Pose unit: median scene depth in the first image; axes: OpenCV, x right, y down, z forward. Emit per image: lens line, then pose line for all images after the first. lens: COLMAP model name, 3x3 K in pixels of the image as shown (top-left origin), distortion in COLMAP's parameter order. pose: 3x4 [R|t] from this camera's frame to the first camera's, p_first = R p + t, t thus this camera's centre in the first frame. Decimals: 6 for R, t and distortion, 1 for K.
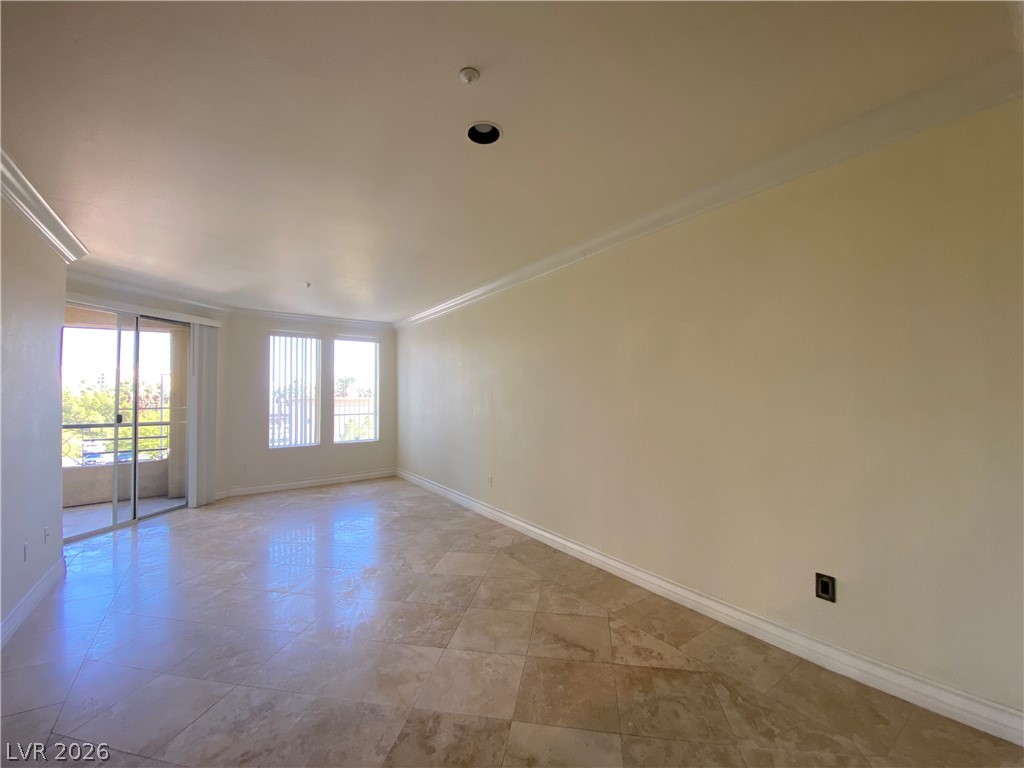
lens RADIAL K [[412.4, 0, 517.8], [0, 412.4, 388.6], [0, 0, 1]] dist [-0.013900, -0.001101]
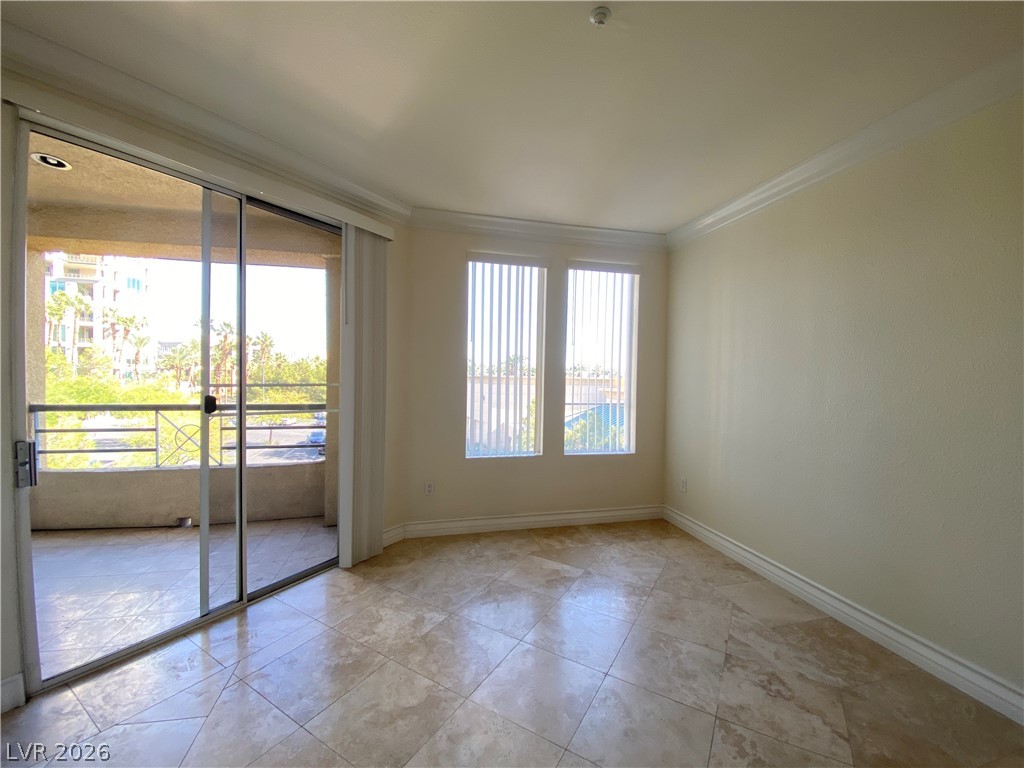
lens RADIAL K [[414.6, 0, 512.6], [0, 414.6, 385.7], [0, 0, 1]] dist [0.015162, -0.017320]
pose [[0.924357, 0.032201, -0.380167, -0.358545], [-0.016391, 0.998864, 0.044751, 0.018036], [0.381176, -0.035134, 0.923835, 0.539547]]
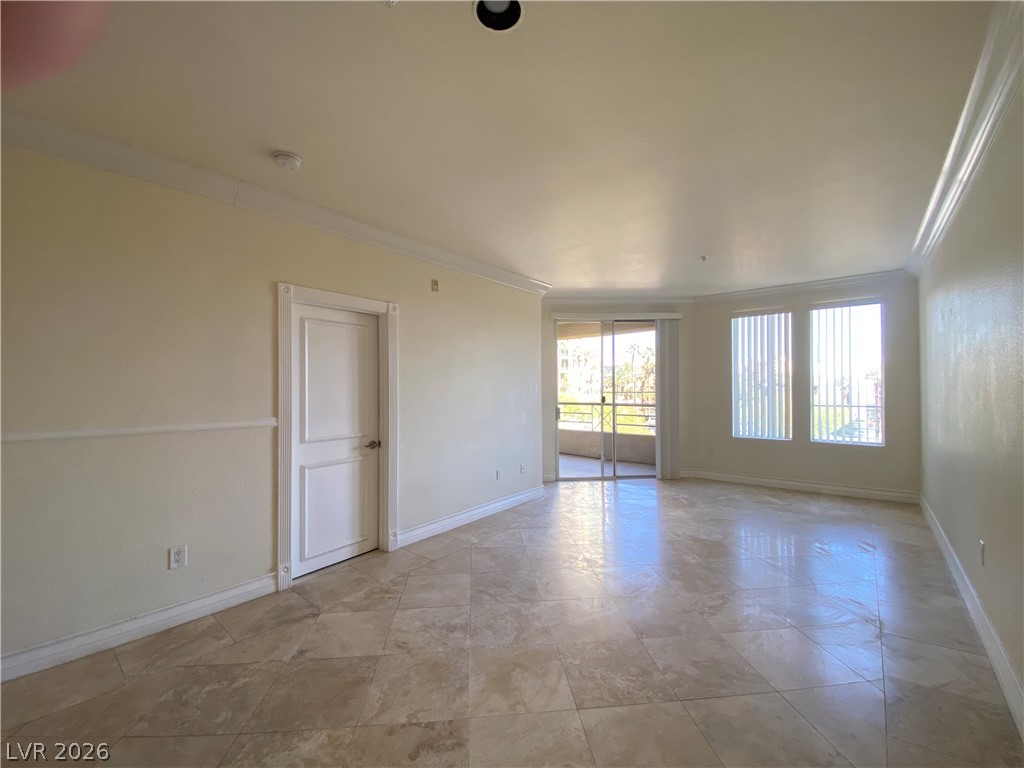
lens RADIAL K [[414.6, 0, 512.7], [0, 414.6, 388.2], [0, 0, 1]] dist [0.015162, -0.017320]
pose [[0.252708, 0.007455, -0.967514, 0.220752], [0.021078, 0.999691, 0.013208, 0.009639], [0.967313, -0.023732, 0.252473, 0.289468]]
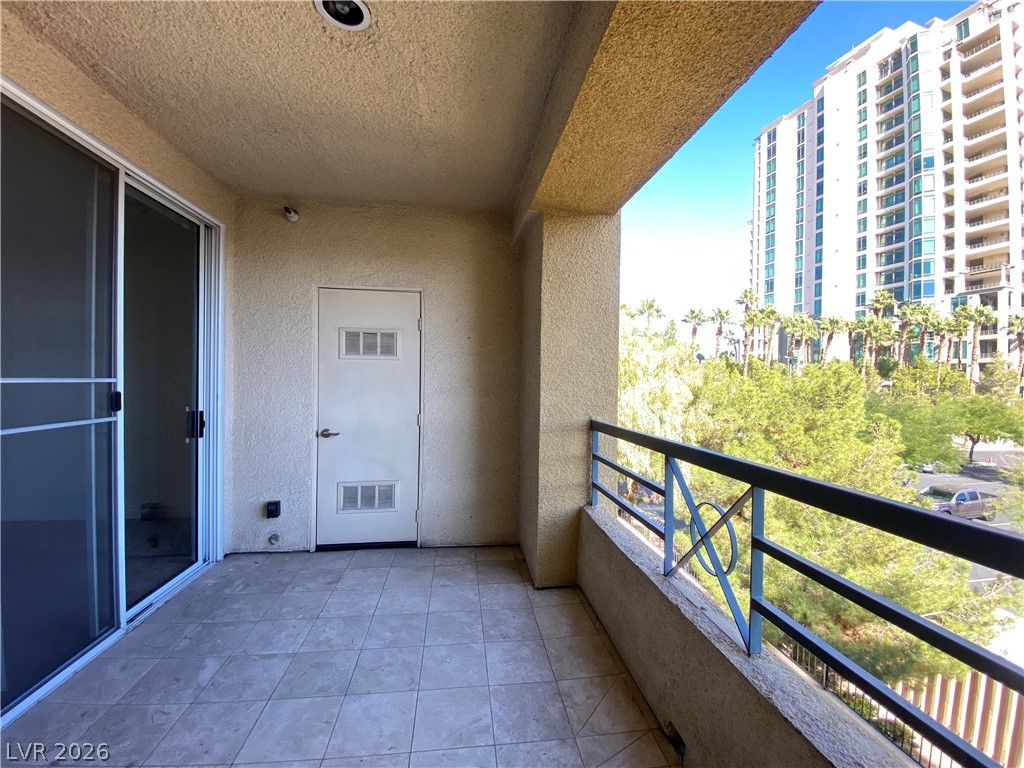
lens RADIAL K [[414.6, 0, 510.5], [0, 414.6, 383.6], [0, 0, 1]] dist [0.015162, -0.017320]
pose [[-0.479891, 0.006405, -0.877305, -0.808701], [0.009339, 0.999954, 0.002192, 0.043707], [0.877278, -0.007141, -0.479929, 0.987206]]
